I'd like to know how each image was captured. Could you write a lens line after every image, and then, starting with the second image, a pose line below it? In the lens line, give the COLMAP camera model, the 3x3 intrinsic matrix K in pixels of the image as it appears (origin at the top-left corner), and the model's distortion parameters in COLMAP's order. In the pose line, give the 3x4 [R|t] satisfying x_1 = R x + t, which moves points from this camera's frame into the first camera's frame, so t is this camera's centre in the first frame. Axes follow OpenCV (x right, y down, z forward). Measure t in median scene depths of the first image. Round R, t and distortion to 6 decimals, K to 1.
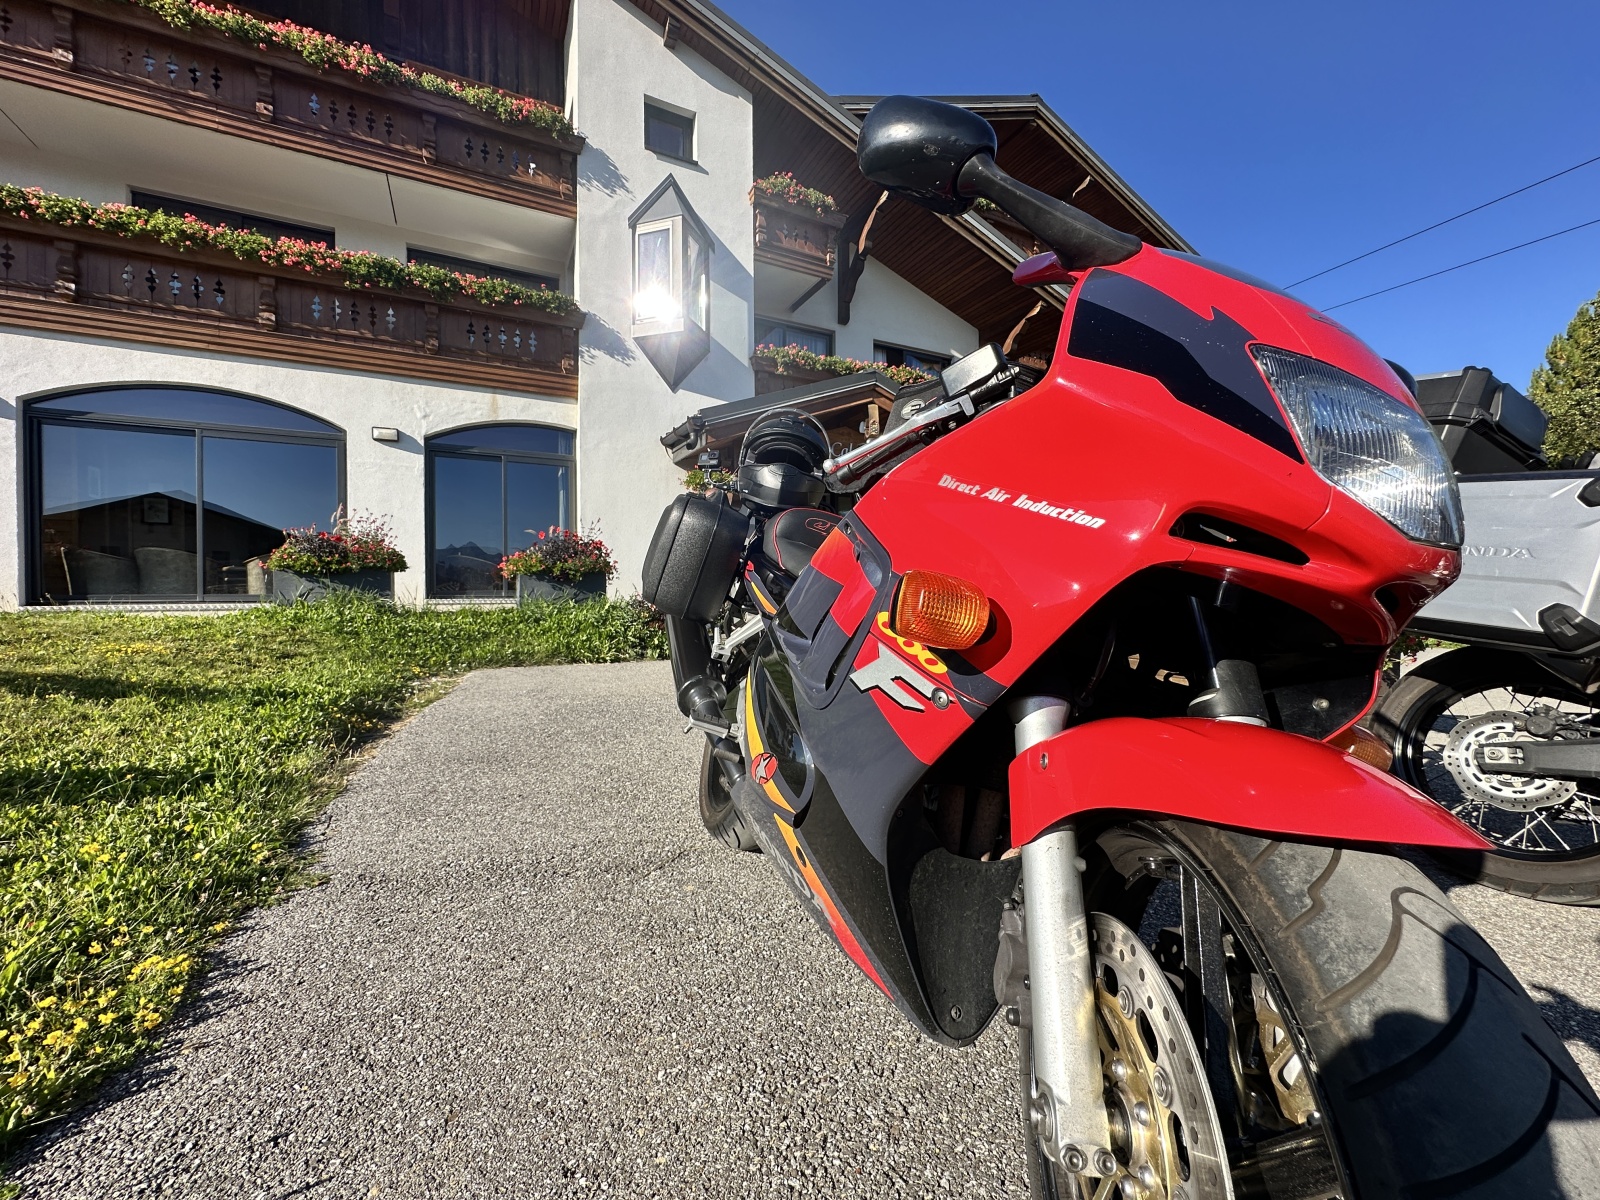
lens RADIAL K [[640.9, 0, 800.0], [0, 640.9, 600.0], [0, 0, 1]] dist [-0.001988, 0.000380]
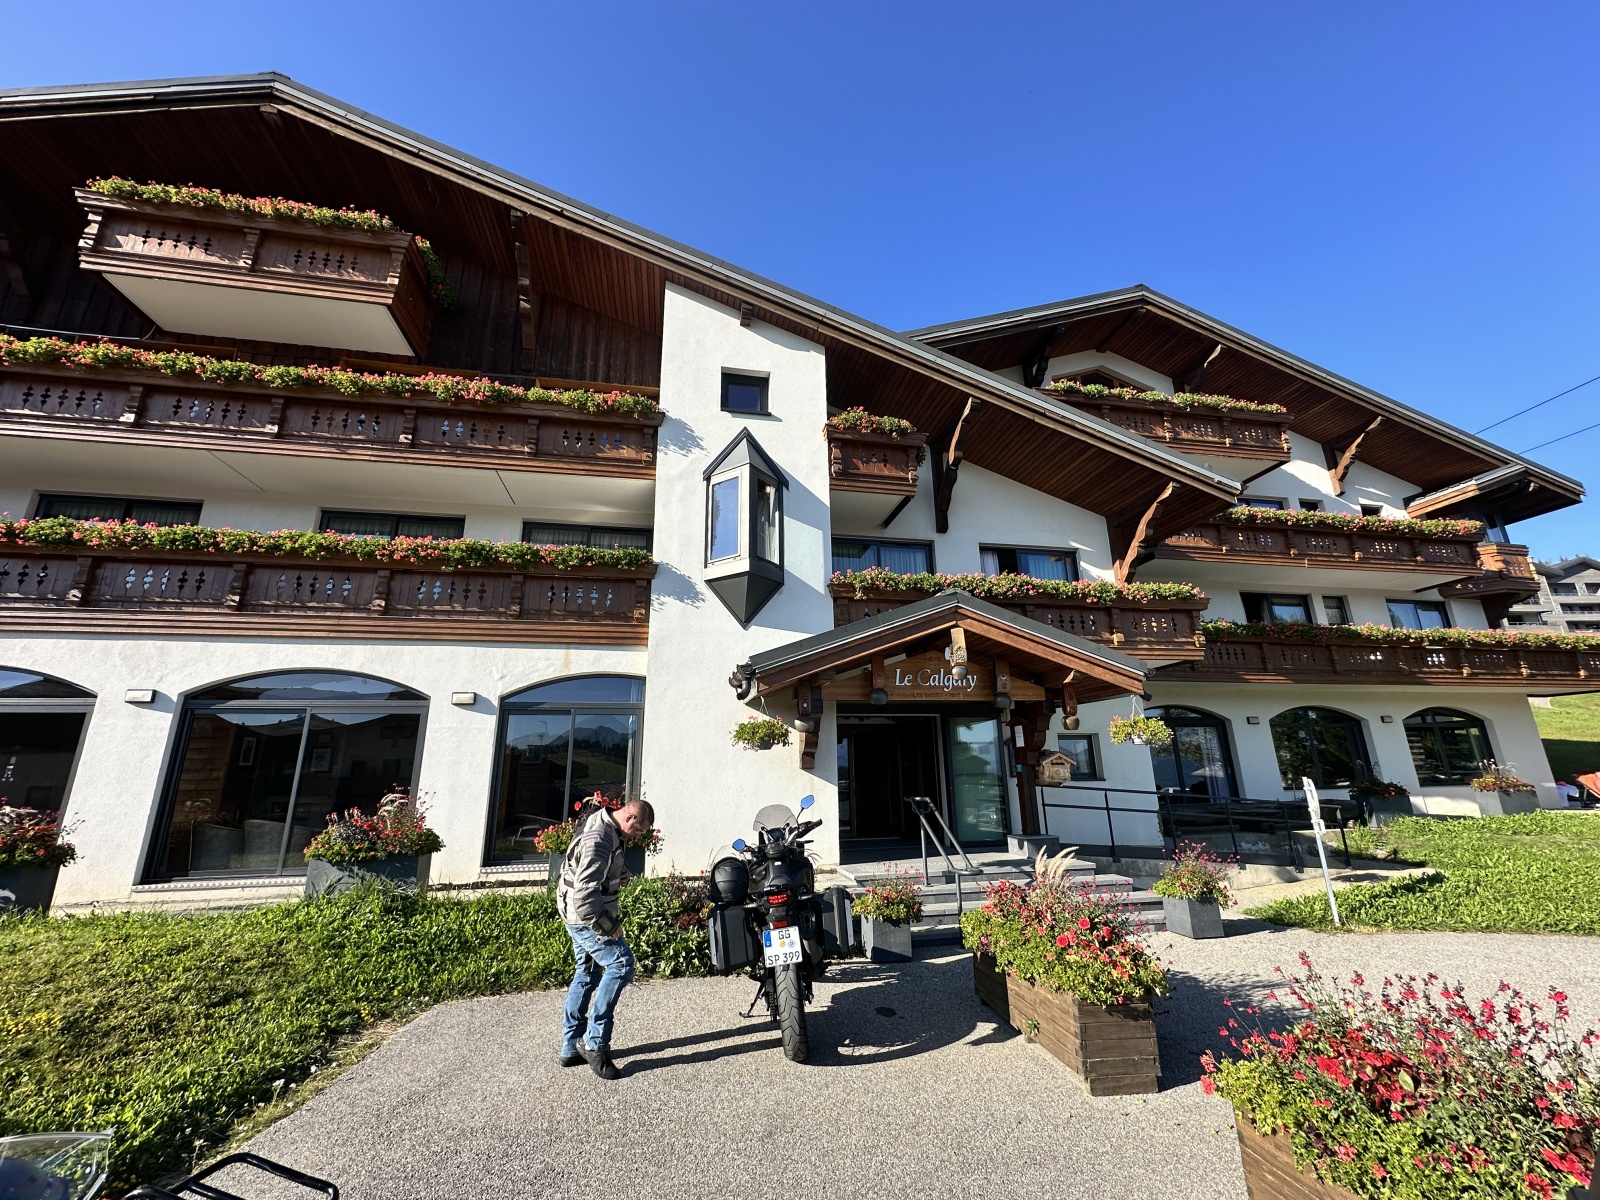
lens RADIAL K [[640.9, 0, 800.0], [0, 640.9, 600.0], [0, 0, 1]] dist [-0.001988, 0.000380]
pose [[0.961753, -0.082979, -0.261049, 0.145317], [0.009420, 0.962468, -0.271232, -0.112619], [0.273758, 0.258399, 0.926438, 0.130720]]
